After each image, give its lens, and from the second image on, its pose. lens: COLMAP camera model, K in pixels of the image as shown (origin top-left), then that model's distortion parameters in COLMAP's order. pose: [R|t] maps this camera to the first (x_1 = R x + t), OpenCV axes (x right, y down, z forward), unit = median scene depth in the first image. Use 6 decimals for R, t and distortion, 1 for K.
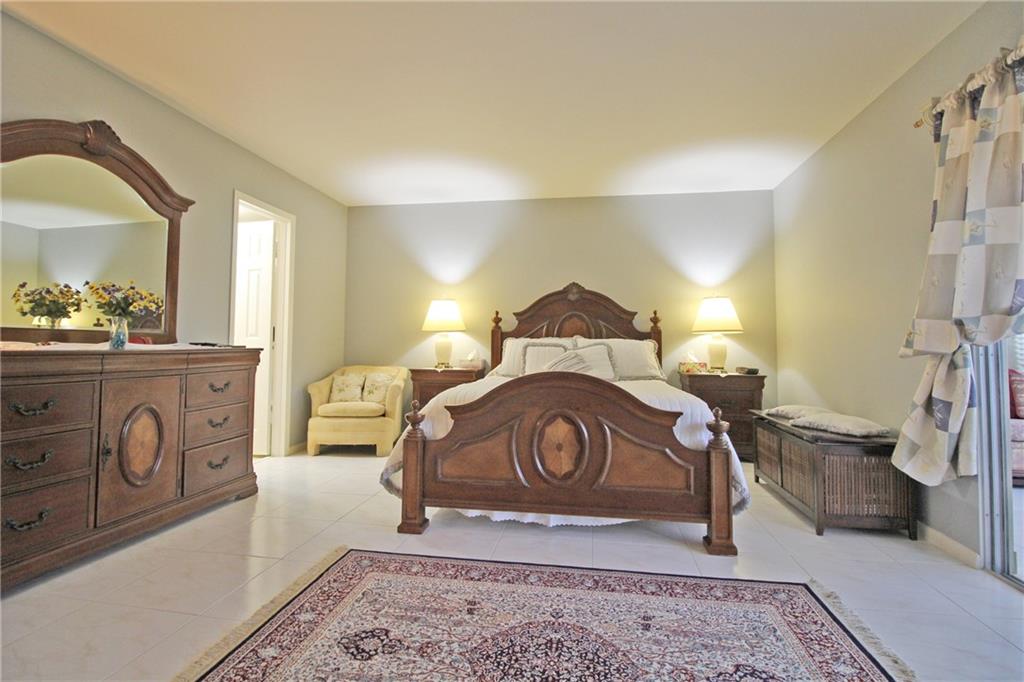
lens RADIAL K [[472.8, 0, 517.6], [0, 472.8, 319.4], [0, 0, 1]] dist [0.000954, -0.013885]
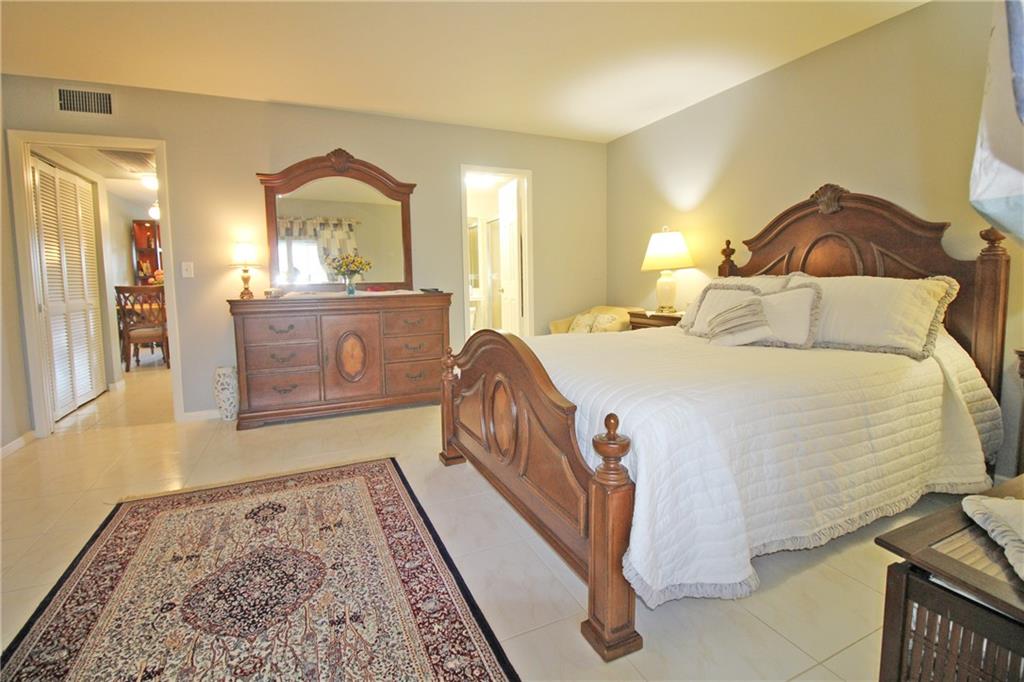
lens RADIAL K [[472.8, 0, 517.6], [0, 472.8, 319.4], [0, 0, 1]] dist [0.000954, -0.013885]
pose [[0.554034, 0.056469, -0.830577, 0.888124], [0.067014, 0.991434, 0.112107, 0.001667], [0.829793, -0.117771, 0.545504, 0.650841]]
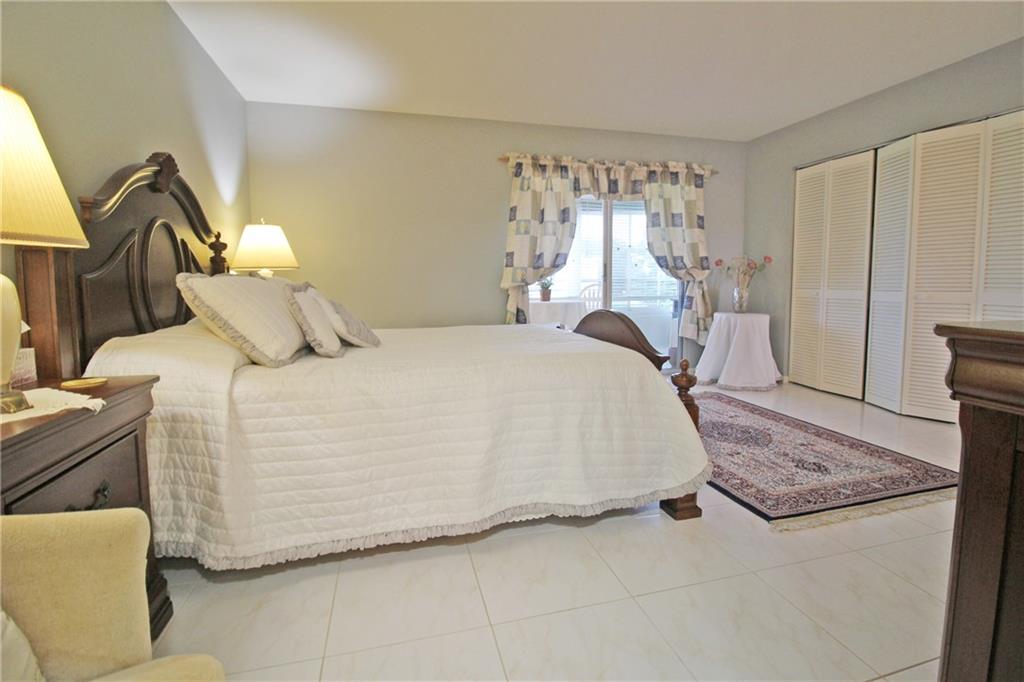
lens RADIAL K [[472.8, 0, 517.6], [0, 472.8, 319.4], [0, 0, 1]] dist [0.000954, -0.013885]
pose [[-0.406813, -0.081898, 0.909833, -0.966106], [-0.048759, 0.996500, 0.067897, 0.074762], [-0.912209, -0.016741, -0.409383, 1.864127]]
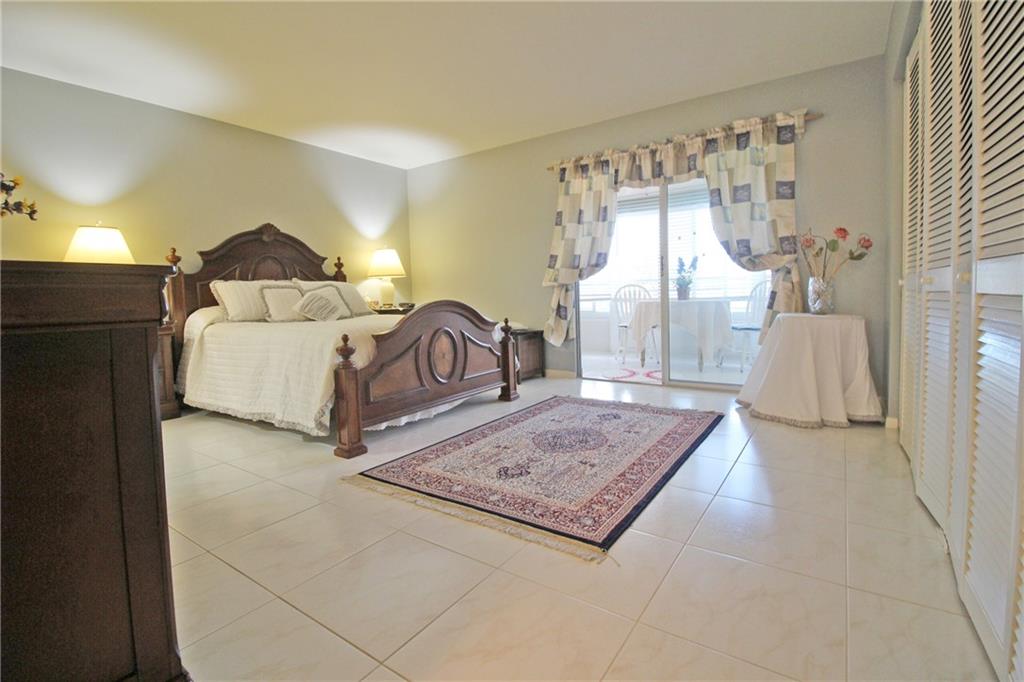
lens RADIAL K [[472.8, 0, 517.6], [0, 472.8, 319.4], [0, 0, 1]] dist [0.000954, -0.013885]
pose [[0.430614, -0.068665, 0.899920, -1.155064], [-0.020045, 0.996128, 0.085597, 0.051119], [-0.902313, -0.054898, 0.427571, 0.259367]]
